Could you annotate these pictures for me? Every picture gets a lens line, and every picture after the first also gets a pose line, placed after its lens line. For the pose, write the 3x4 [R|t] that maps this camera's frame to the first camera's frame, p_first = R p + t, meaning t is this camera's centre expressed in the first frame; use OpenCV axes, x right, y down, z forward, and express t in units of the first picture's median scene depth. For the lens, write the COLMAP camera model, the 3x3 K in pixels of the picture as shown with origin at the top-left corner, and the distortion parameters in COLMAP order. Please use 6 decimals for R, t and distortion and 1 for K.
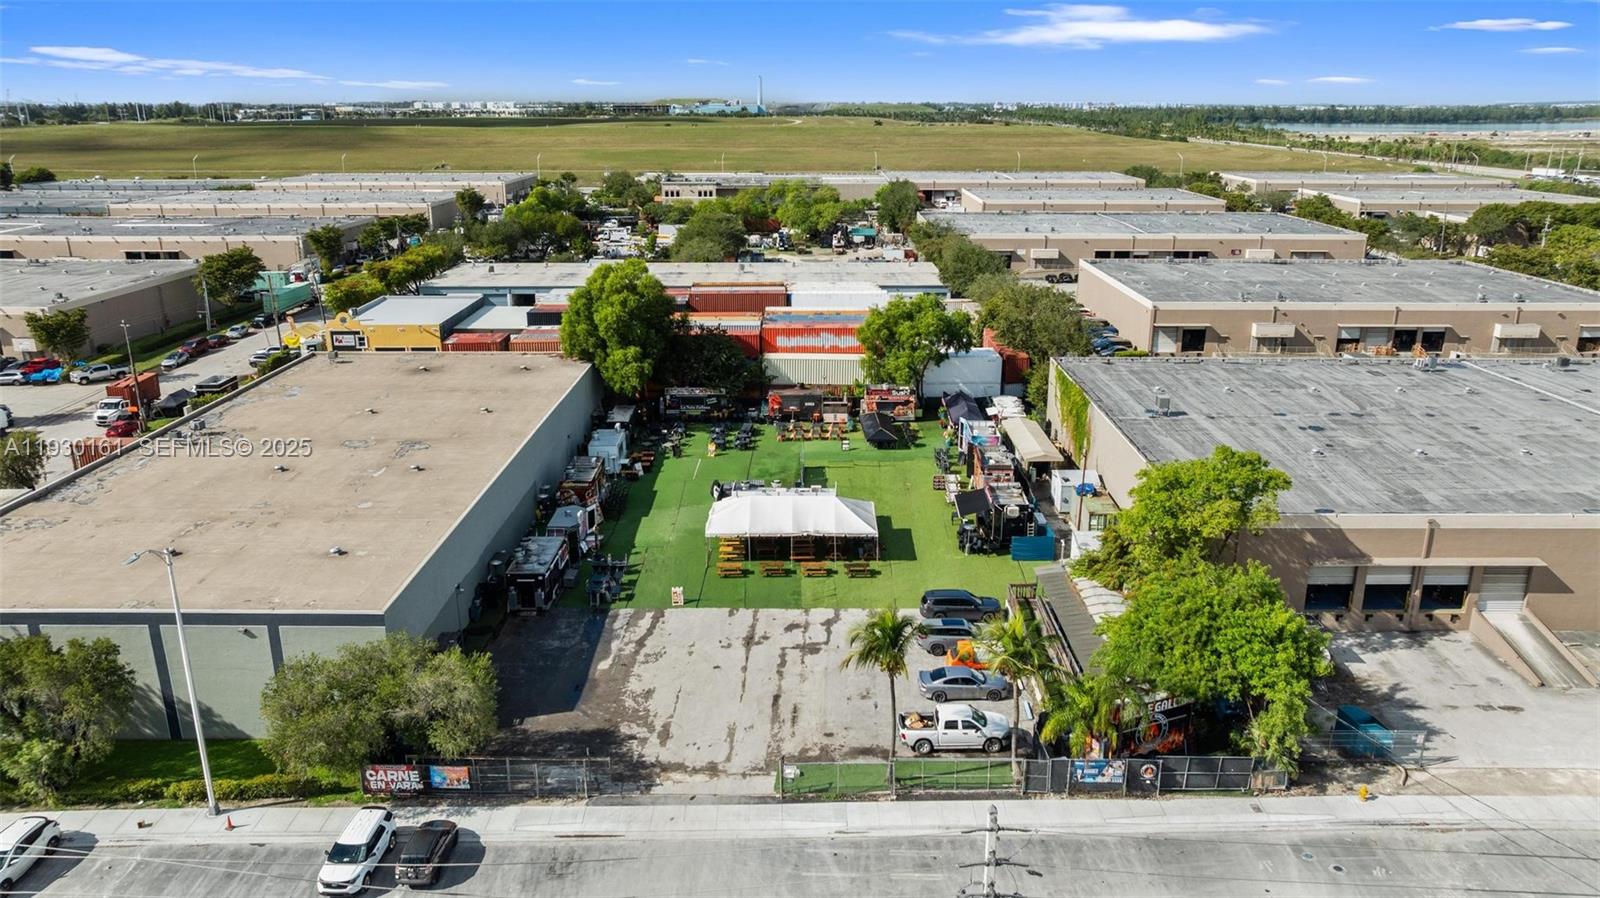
lens RADIAL K [[1121.1, 0, 803.9], [0, 1121.1, 445.6], [0, 0, 1]] dist [-0.018452, 0.000712]
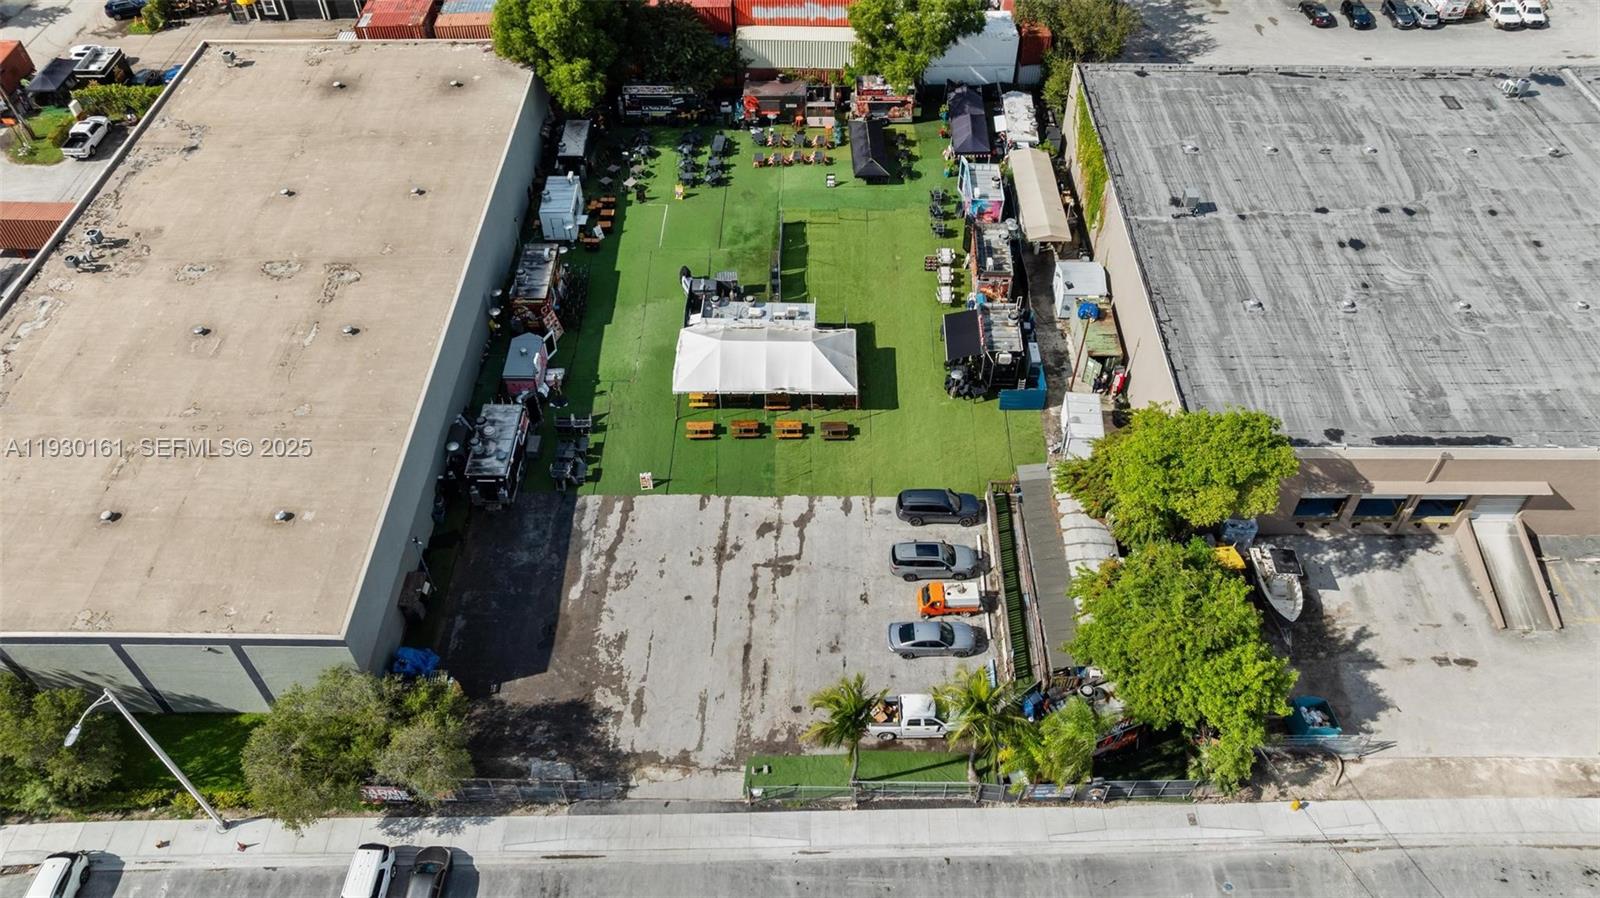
lens RADIAL K [[1143.5, 0, 805.7], [0, 1143.5, 444.3], [0, 0, 1]] dist [-0.021162, 0.001544]
pose [[0.999999, -0.001264, 0.000440, 0.023319], [0.000882, 0.869497, 0.493937, -0.368969], [-0.001007, -0.493936, 0.869498, 0.156893]]
